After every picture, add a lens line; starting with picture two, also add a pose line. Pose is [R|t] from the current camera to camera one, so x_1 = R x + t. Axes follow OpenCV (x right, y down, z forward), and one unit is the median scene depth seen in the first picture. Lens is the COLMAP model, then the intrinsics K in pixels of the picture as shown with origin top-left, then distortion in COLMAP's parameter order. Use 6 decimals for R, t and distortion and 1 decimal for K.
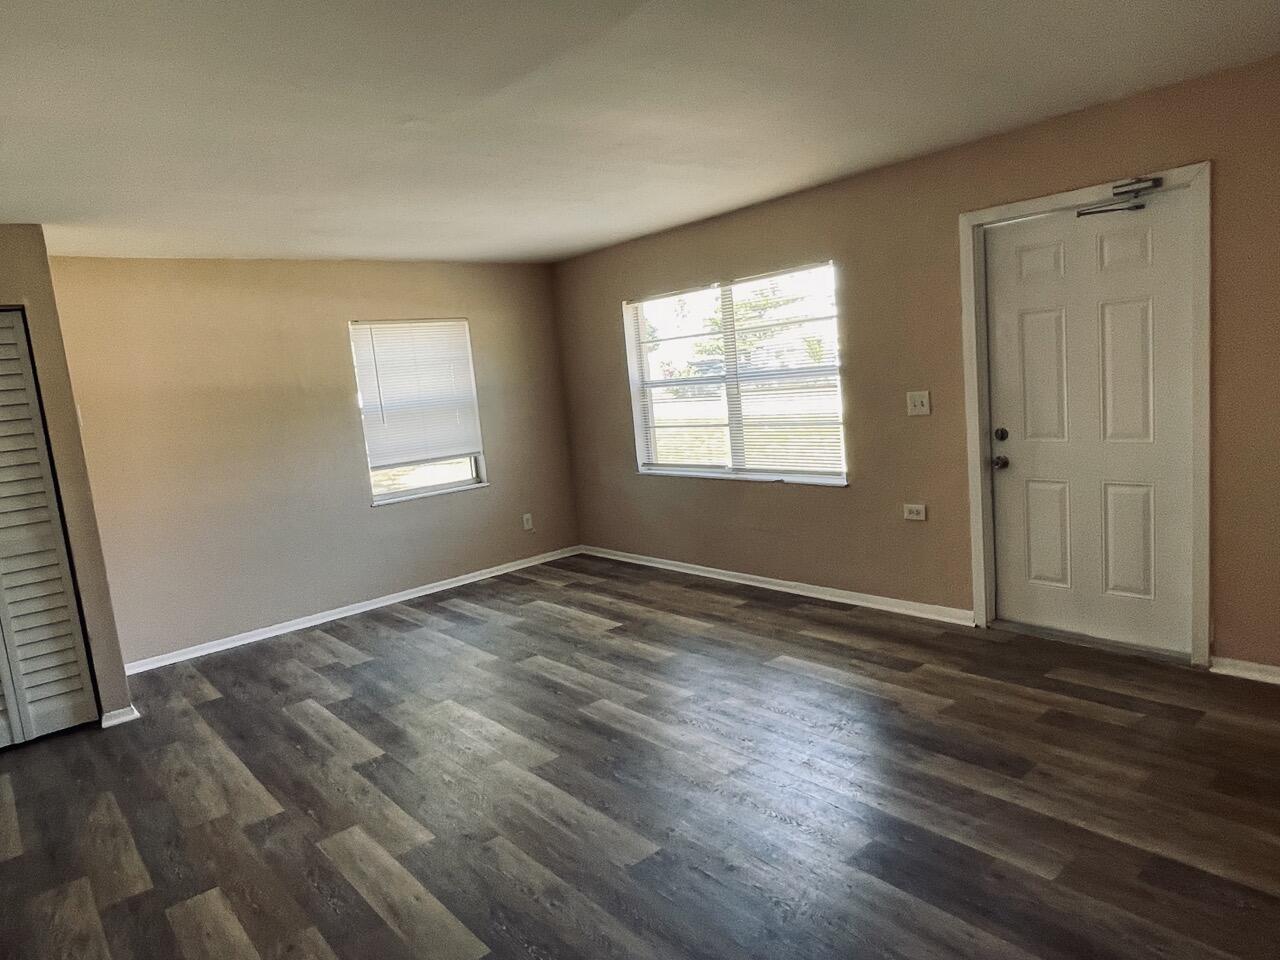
lens RADIAL K [[811.1, 0, 634.2], [0, 811.1, 476.2], [0, 0, 1]] dist [0.005369, -0.000657]
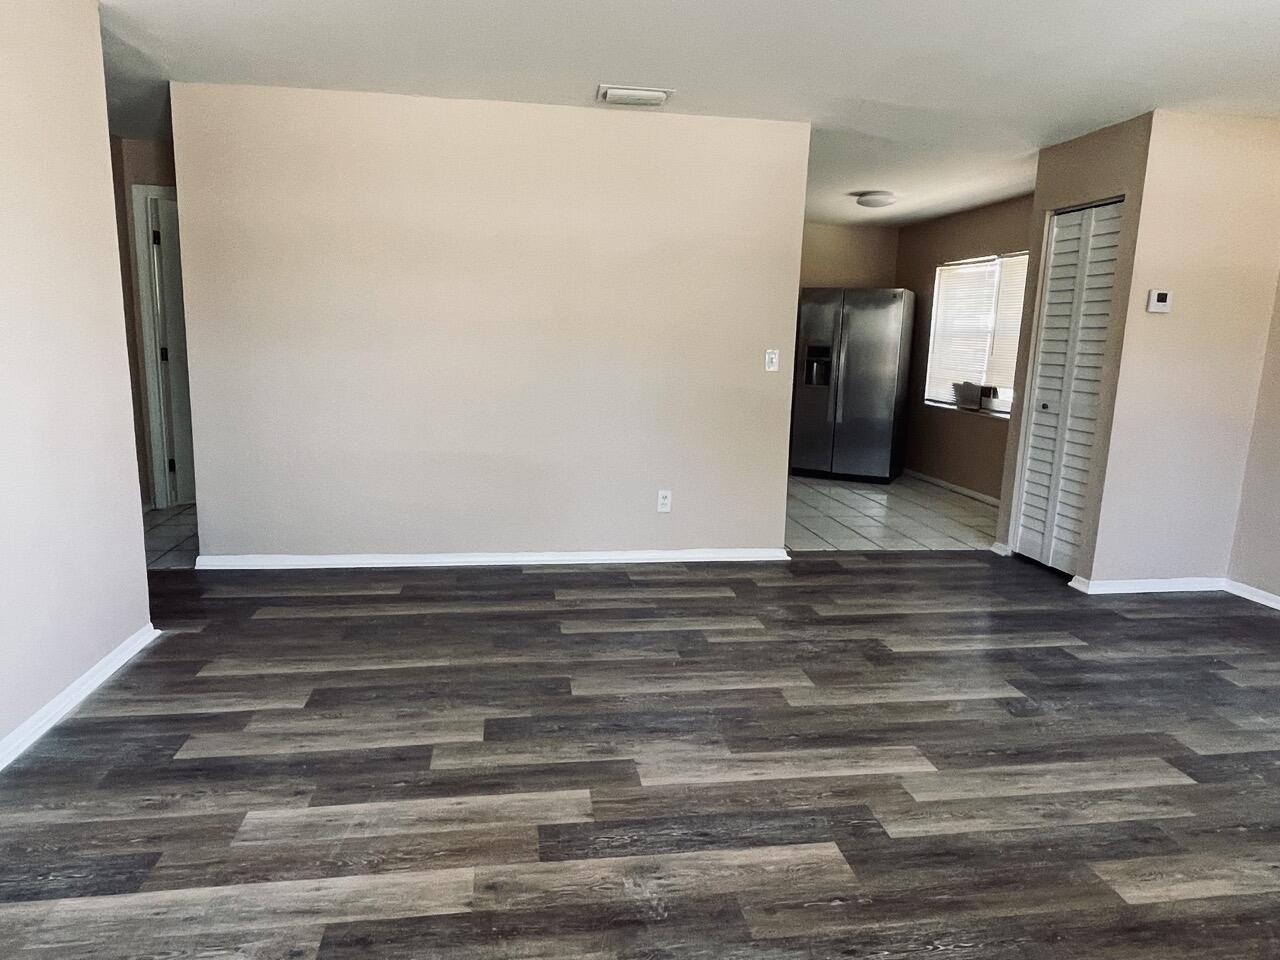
lens RADIAL K [[811.1, 0, 633.8], [0, 811.1, 483.2], [0, 0, 1]] dist [0.005369, -0.000657]
pose [[-0.522558, 0.235024, -0.819571, 0.655559], [-0.093308, 0.939719, 0.328971, -0.161020], [0.847483, 0.248378, -0.469128, 1.173730]]
